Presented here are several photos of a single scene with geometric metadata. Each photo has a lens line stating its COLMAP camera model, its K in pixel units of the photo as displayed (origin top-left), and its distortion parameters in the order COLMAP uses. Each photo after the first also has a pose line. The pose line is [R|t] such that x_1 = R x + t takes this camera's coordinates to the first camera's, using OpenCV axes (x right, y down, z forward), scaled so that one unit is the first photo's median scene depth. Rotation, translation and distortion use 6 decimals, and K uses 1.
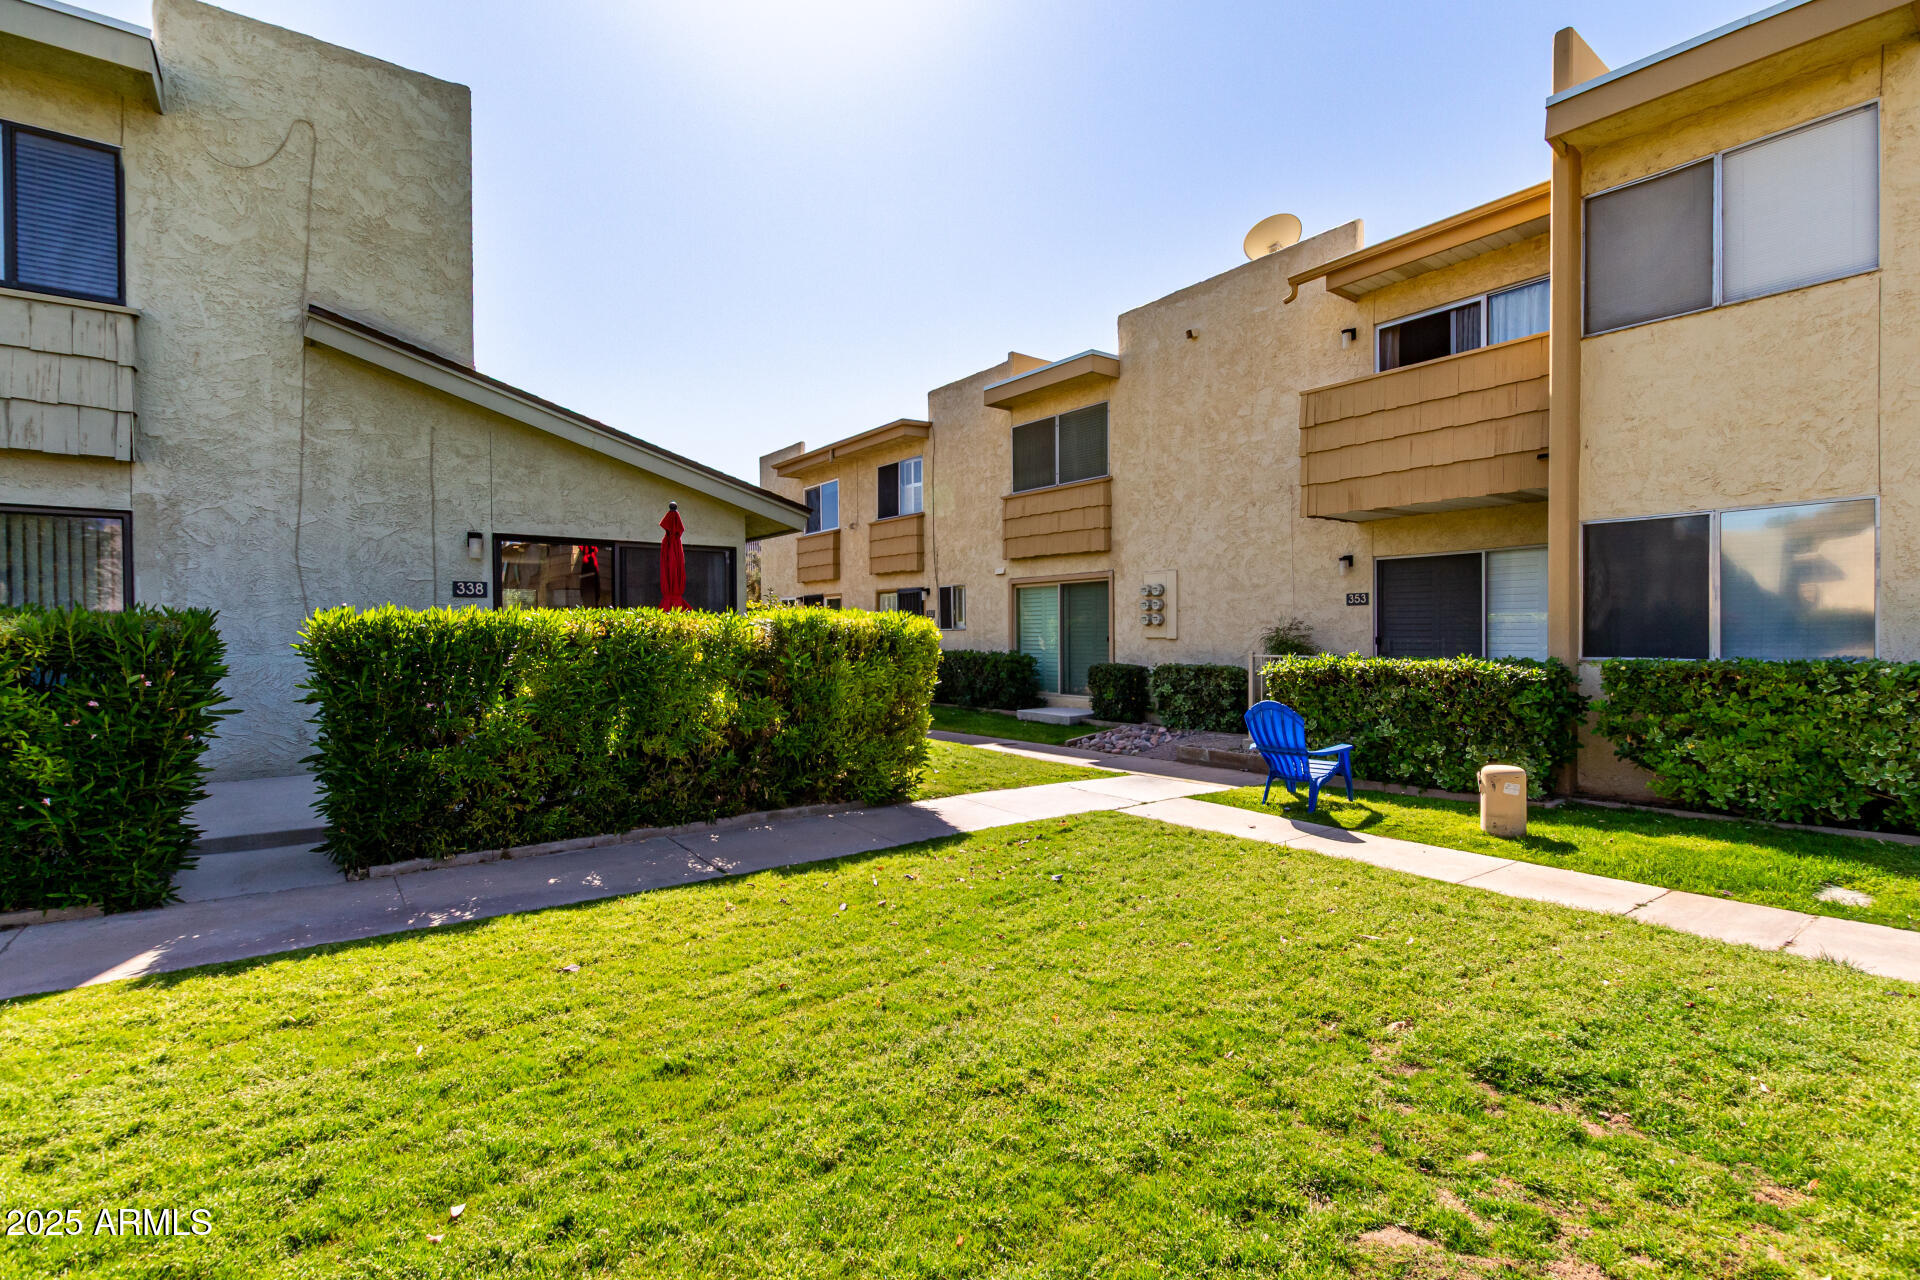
lens RADIAL K [[876.7, 0, 959.0], [0, 876.7, 640.0], [0, 0, 1]] dist [0.009684, -0.004285]
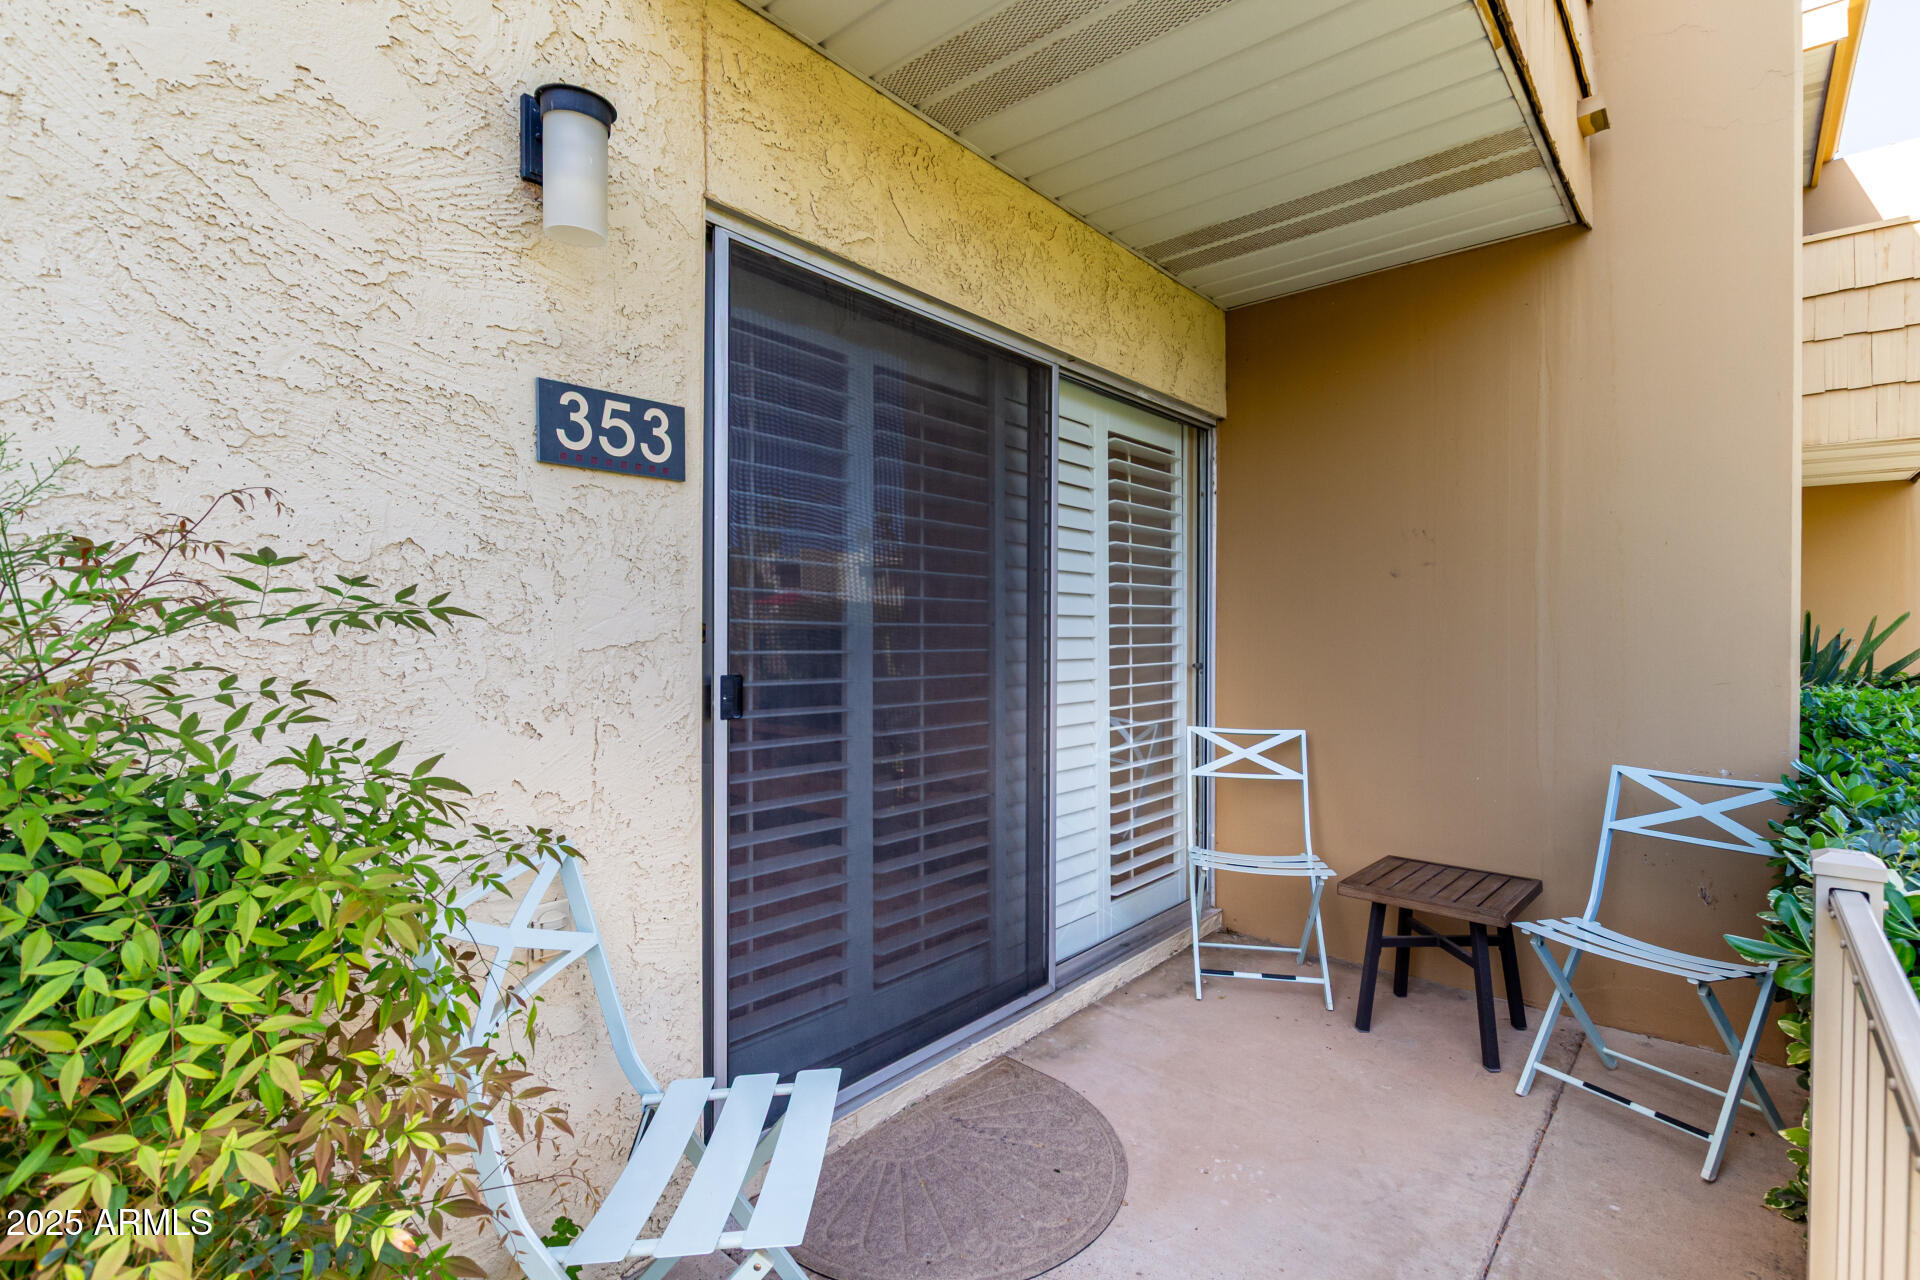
lens RADIAL K [[876.7, 0, 961.0], [0, 876.7, 644.3], [0, 0, 1]] dist [0.009684, -0.004285]
pose [[-0.197300, -0.004214, 0.980334, 0.289277], [0.001712, 0.999988, 0.004643, -0.010259], [-0.980342, 0.002594, -0.197290, 0.960010]]
